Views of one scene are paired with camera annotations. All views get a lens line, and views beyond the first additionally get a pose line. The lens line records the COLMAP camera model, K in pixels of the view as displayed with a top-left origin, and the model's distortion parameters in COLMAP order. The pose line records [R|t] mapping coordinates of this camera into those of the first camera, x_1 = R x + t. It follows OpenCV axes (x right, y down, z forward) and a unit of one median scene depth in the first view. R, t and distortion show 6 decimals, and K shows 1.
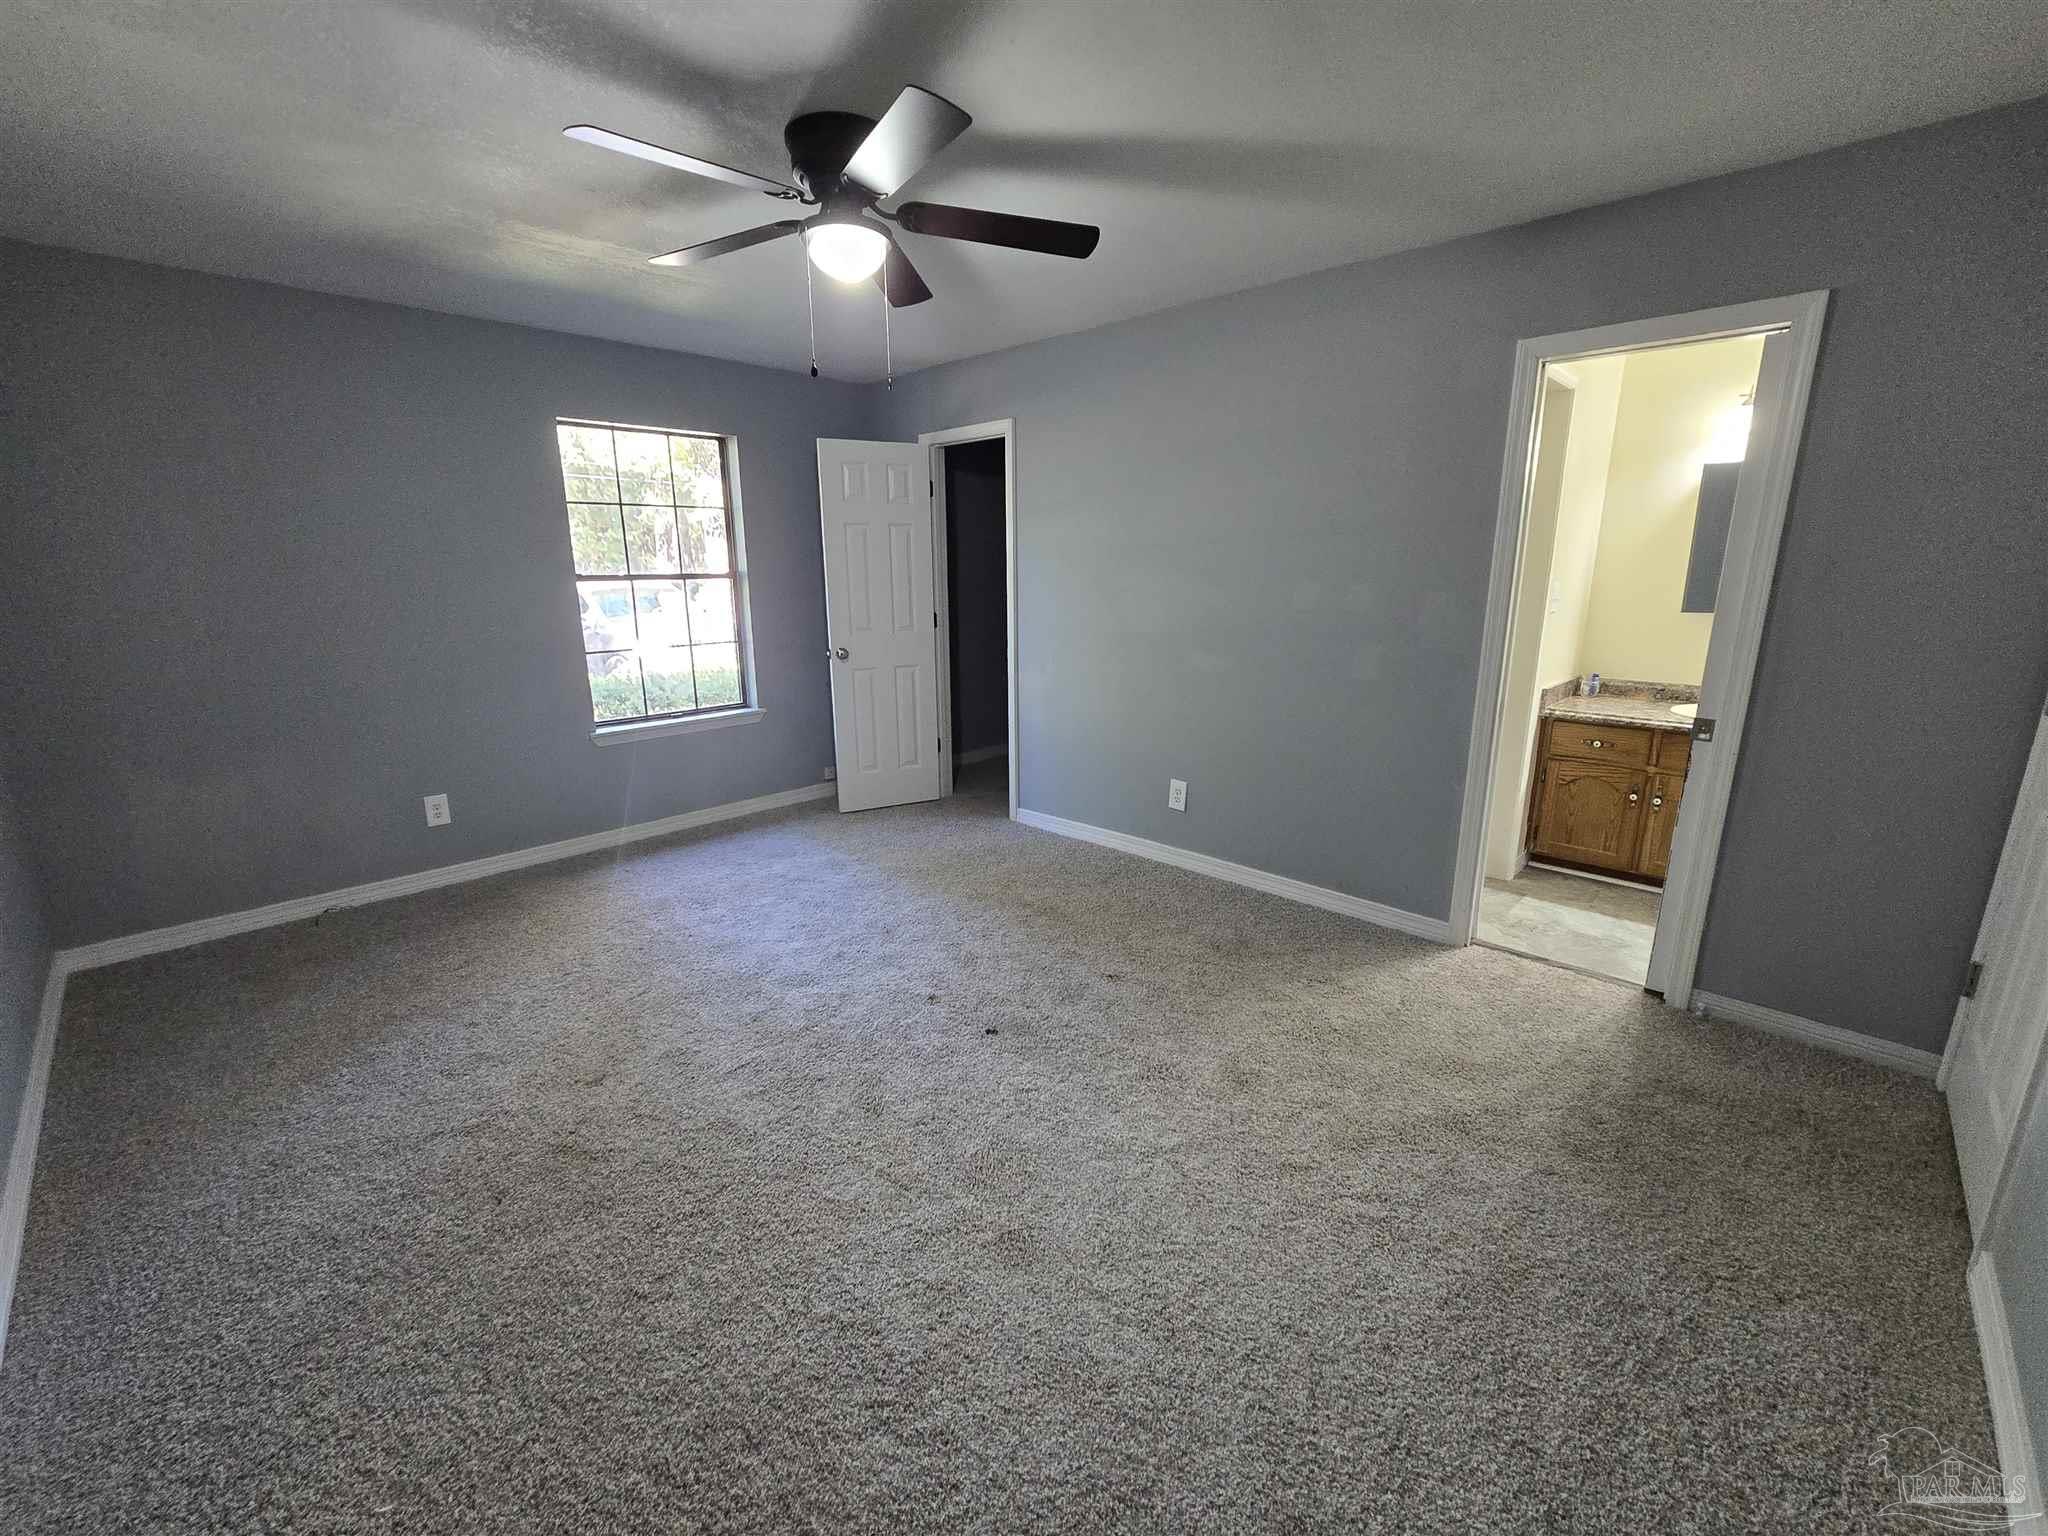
lens RADIAL K [[838.4, 0, 1020.3], [0, 838.4, 758.4], [0, 0, 1]] dist [0.003068, 0.000239]
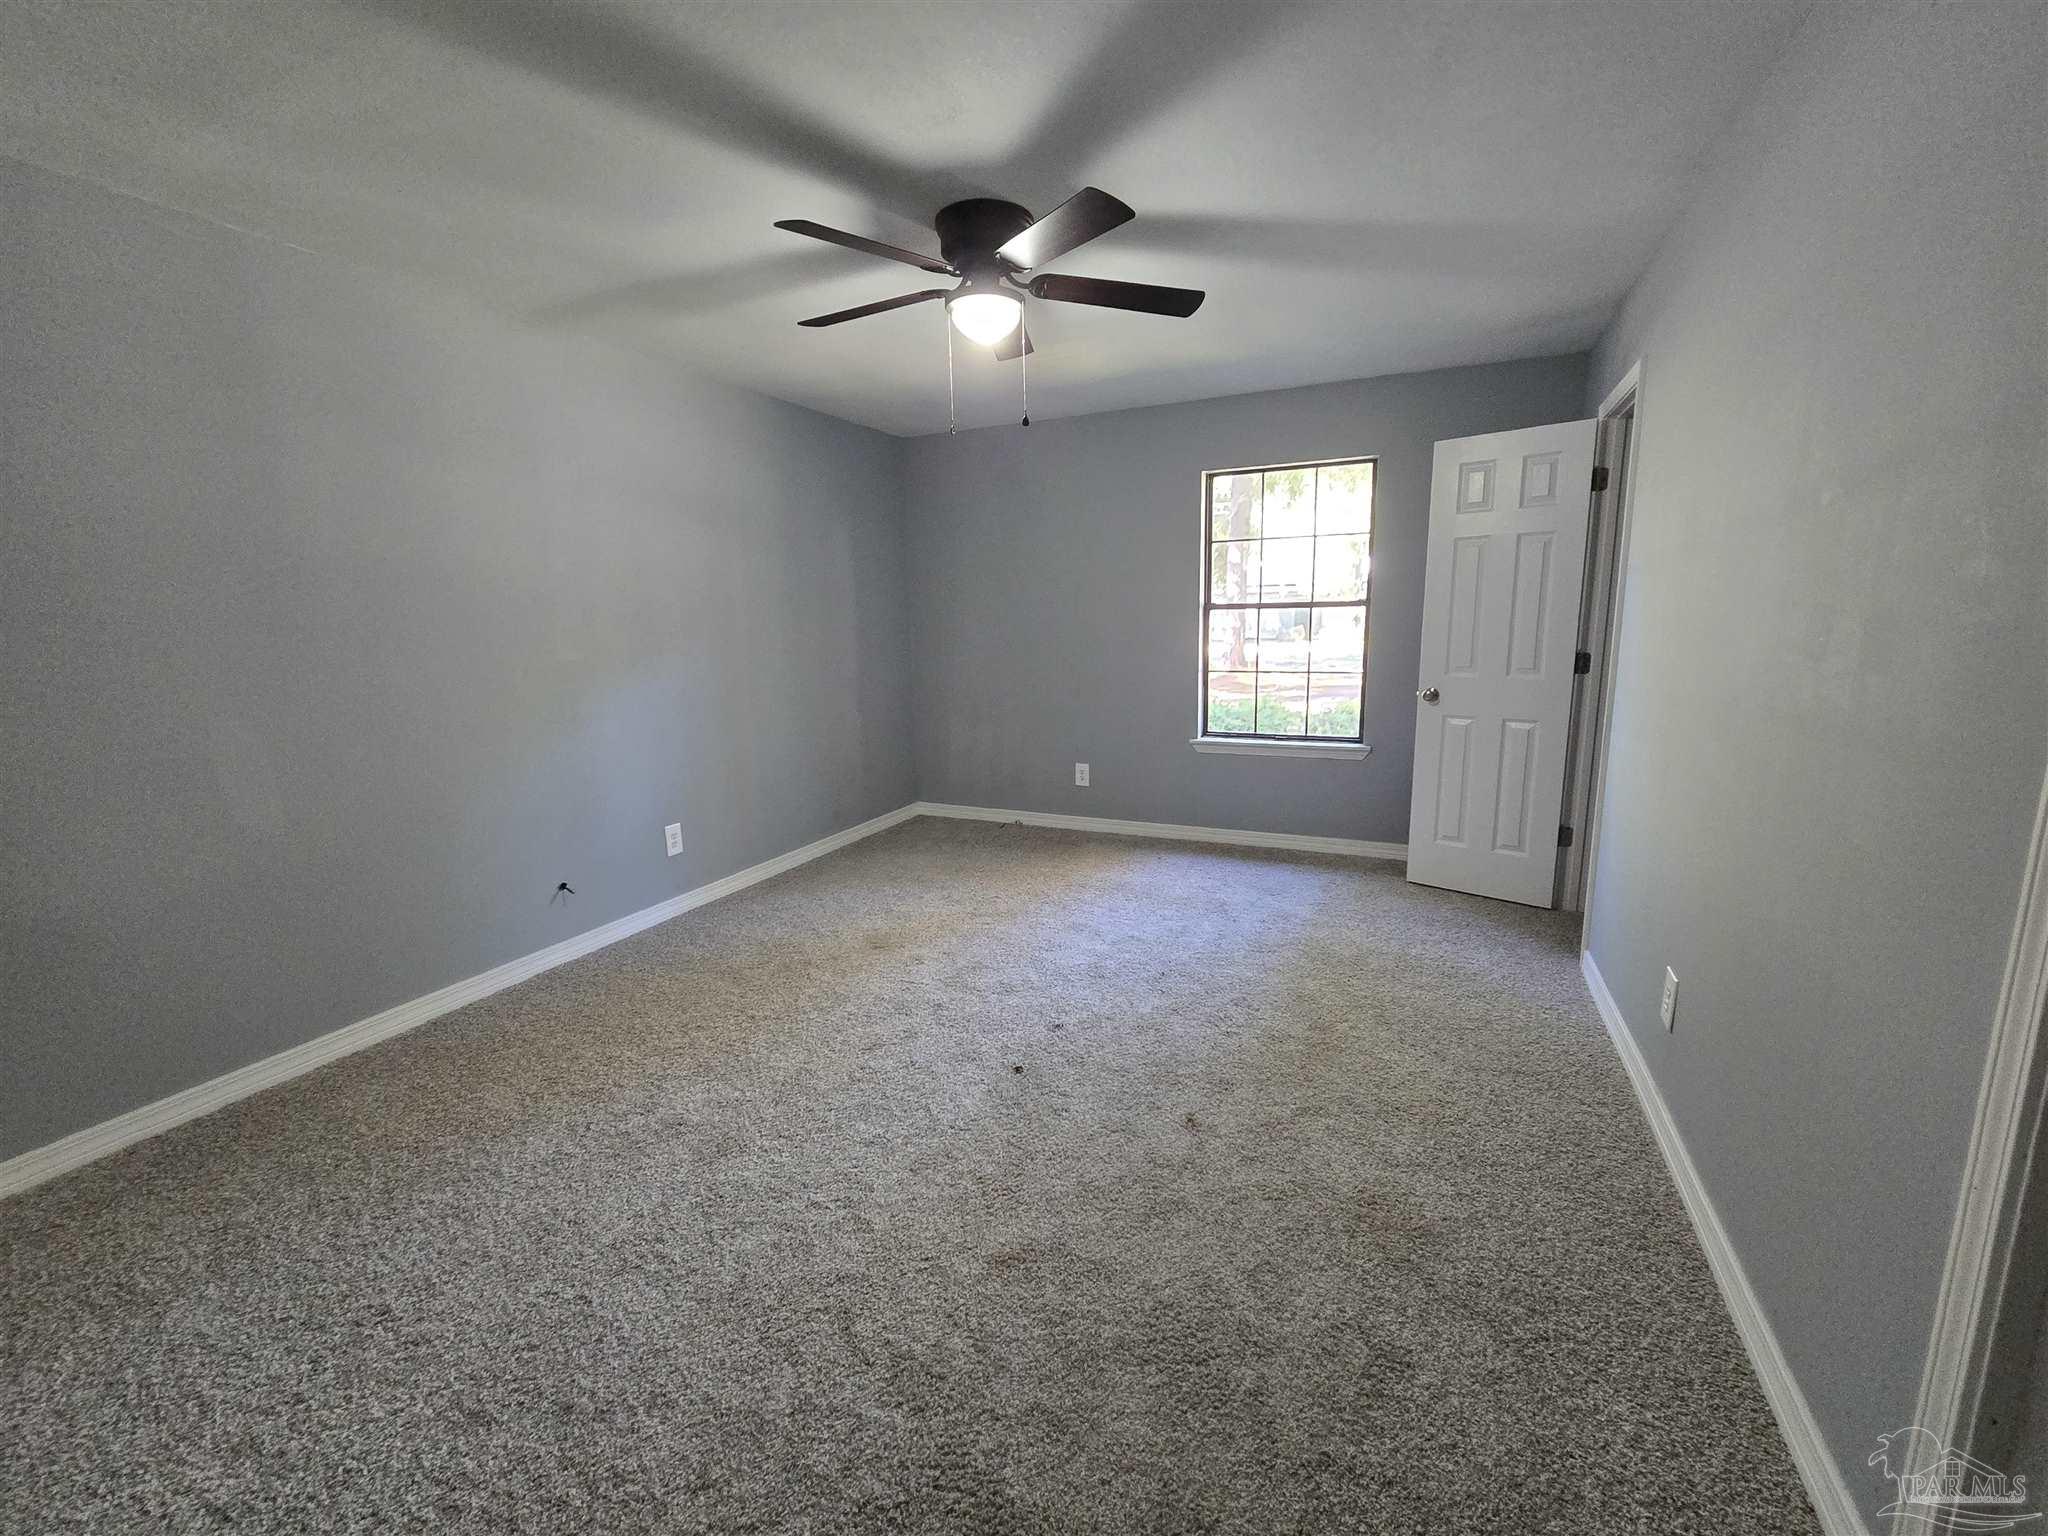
lens RADIAL K [[838.4, 0, 1021.8], [0, 838.4, 767.5], [0, 0, 1]] dist [0.003068, 0.000239]
pose [[0.331434, 0.173193, -0.927446, 0.493561], [-0.197620, 0.973945, 0.111254, -0.075096], [0.922549, 0.146409, 0.357025, 0.373725]]
